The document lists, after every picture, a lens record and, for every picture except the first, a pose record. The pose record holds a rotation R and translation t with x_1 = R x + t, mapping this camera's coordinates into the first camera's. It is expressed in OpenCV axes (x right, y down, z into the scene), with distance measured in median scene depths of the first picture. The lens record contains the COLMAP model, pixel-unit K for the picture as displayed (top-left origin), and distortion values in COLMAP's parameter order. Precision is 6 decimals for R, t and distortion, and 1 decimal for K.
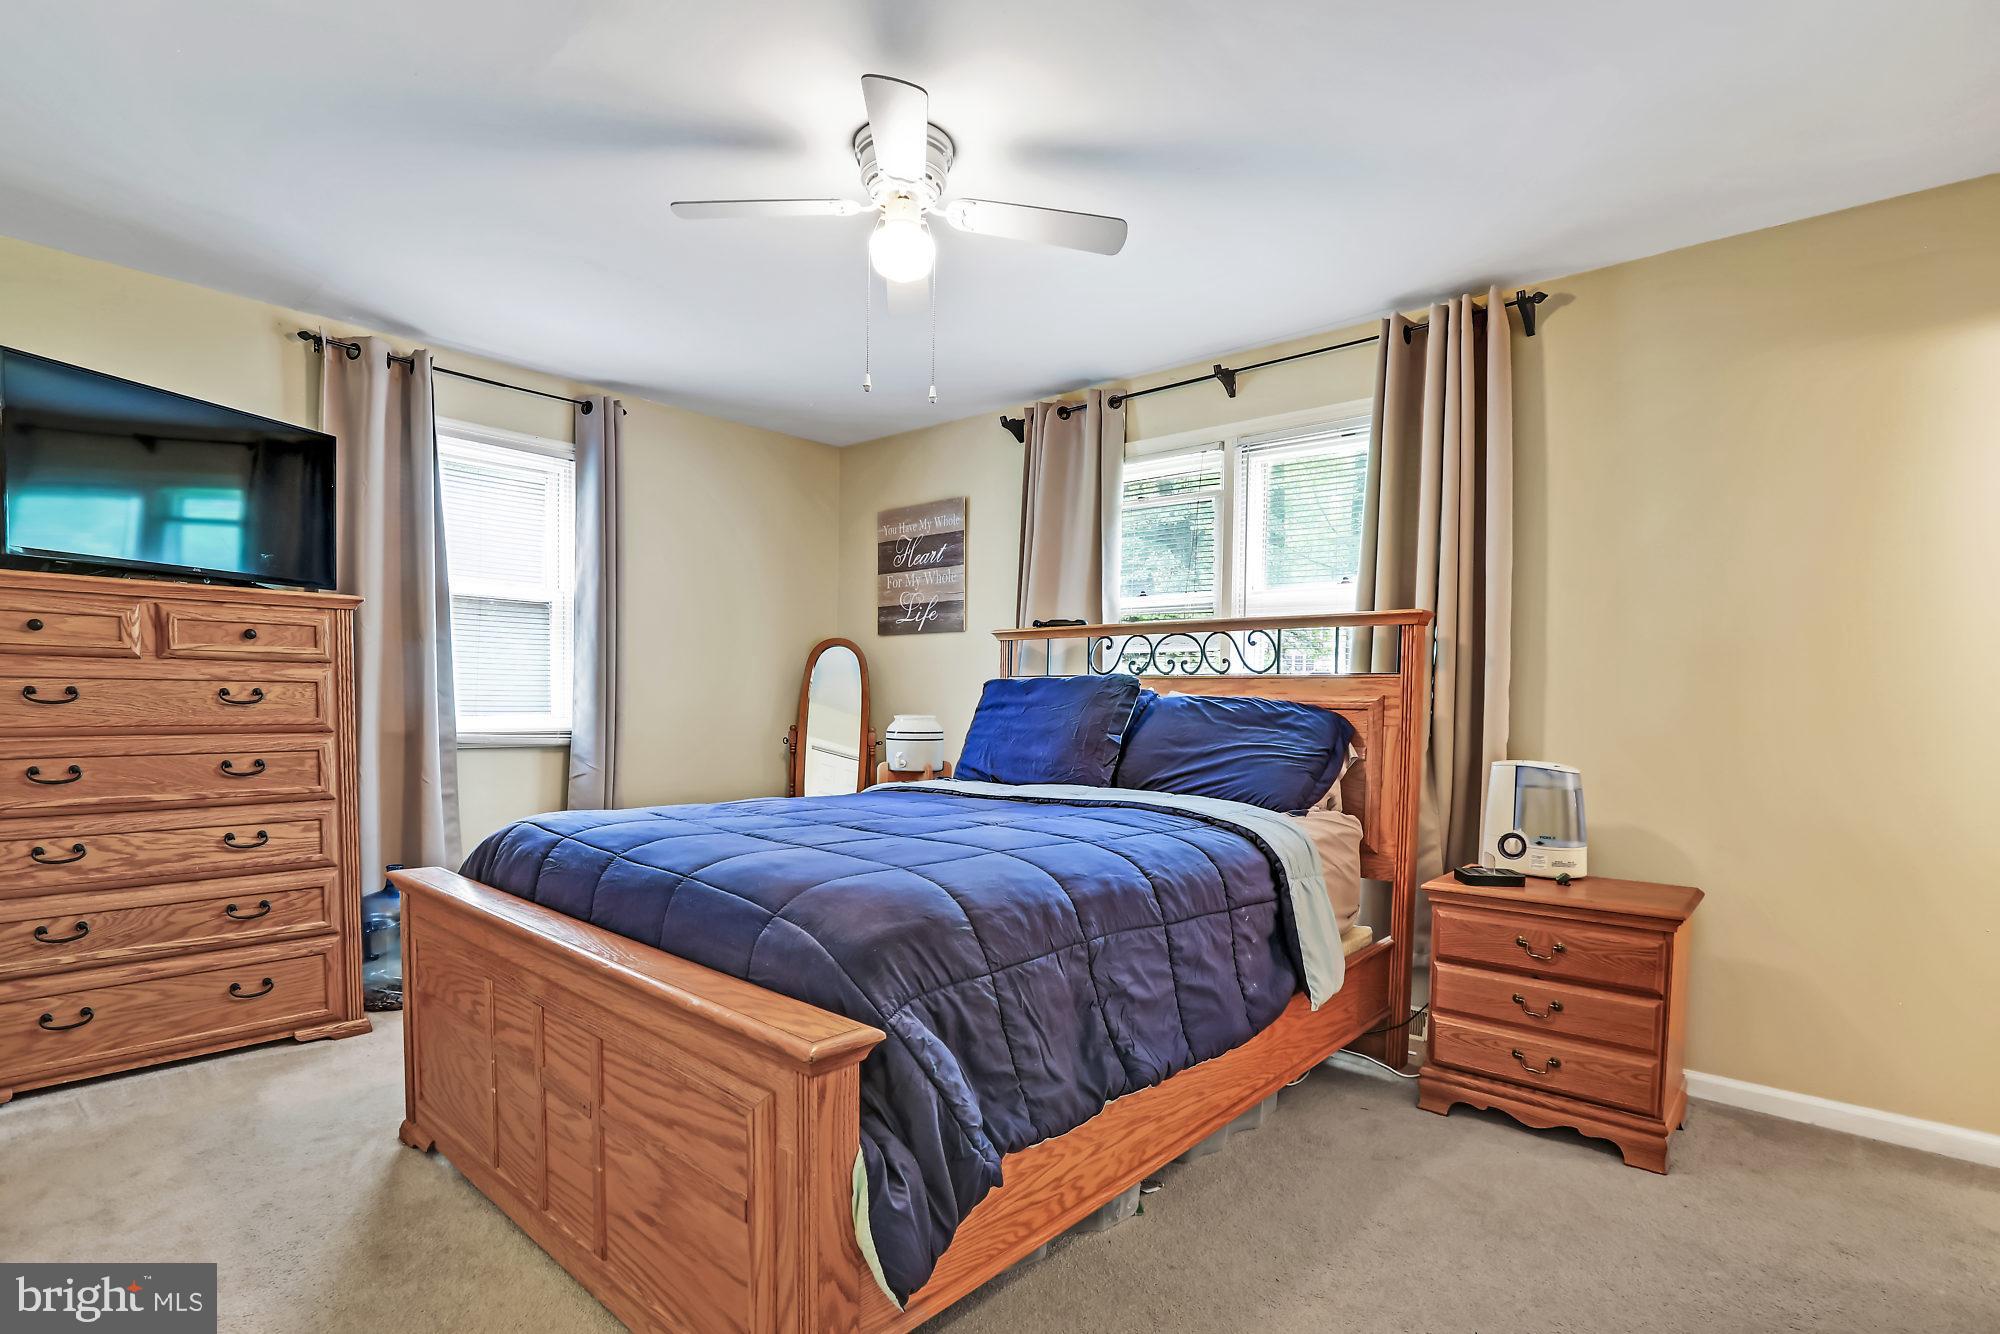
lens RADIAL K [[944.9, 0, 998.7], [0, 944.9, 729.8], [0, 0, 1]] dist [-0.061676, 0.023605]
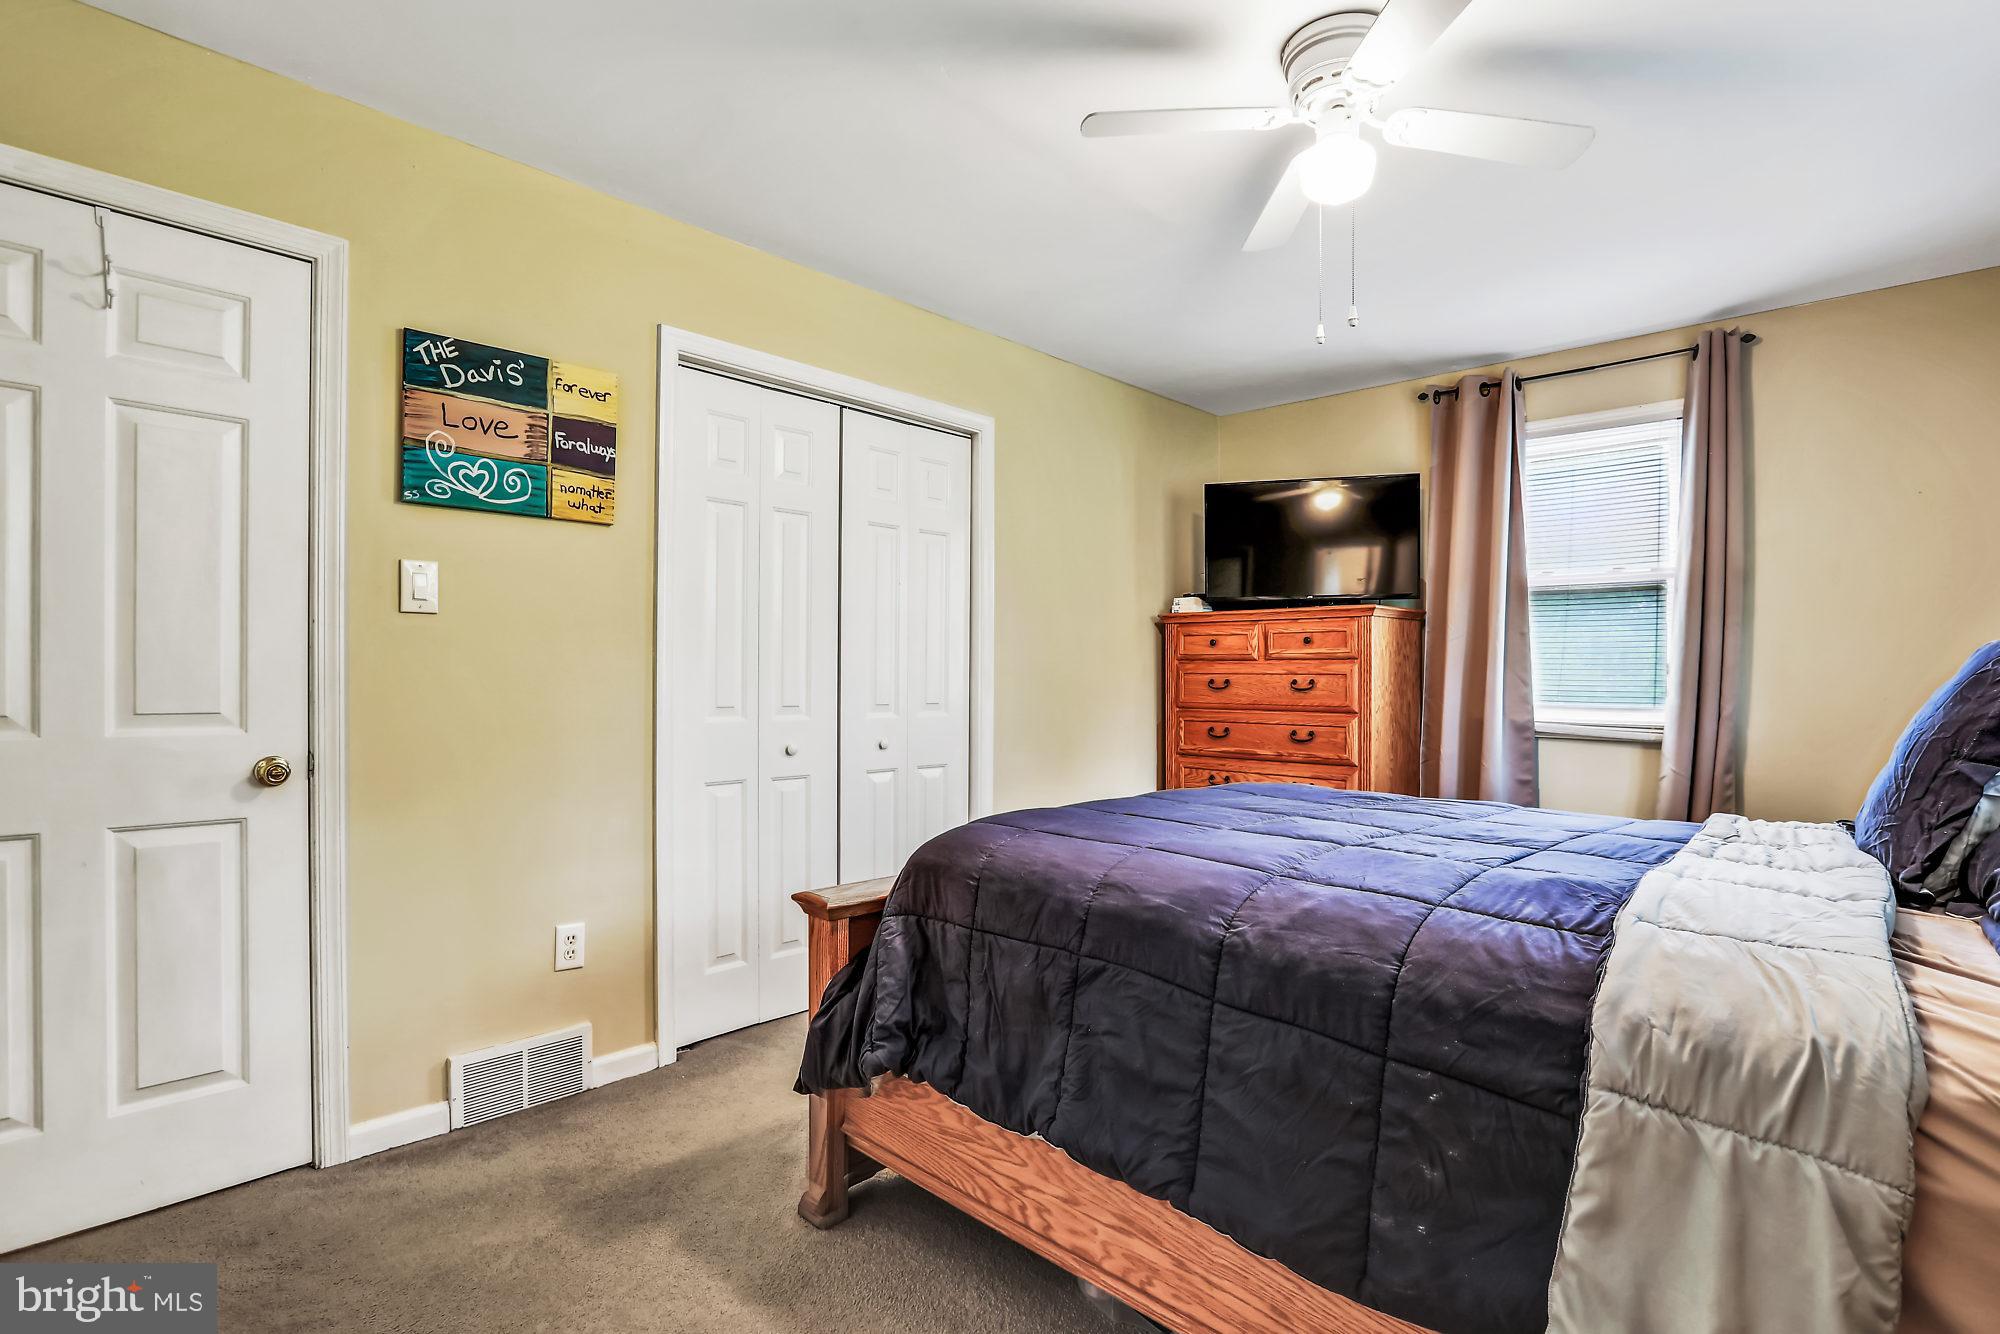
lens RADIAL K [[943.9, 0, 1018.7], [0, 943.9, 664.3], [0, 0, 1]] dist [-0.062000, 0.023579]
pose [[-0.024823, -0.024587, -0.999389, 0.512981], [-0.040743, 0.998892, -0.023563, -0.014118], [0.998861, 0.040133, -0.025797, 0.499357]]
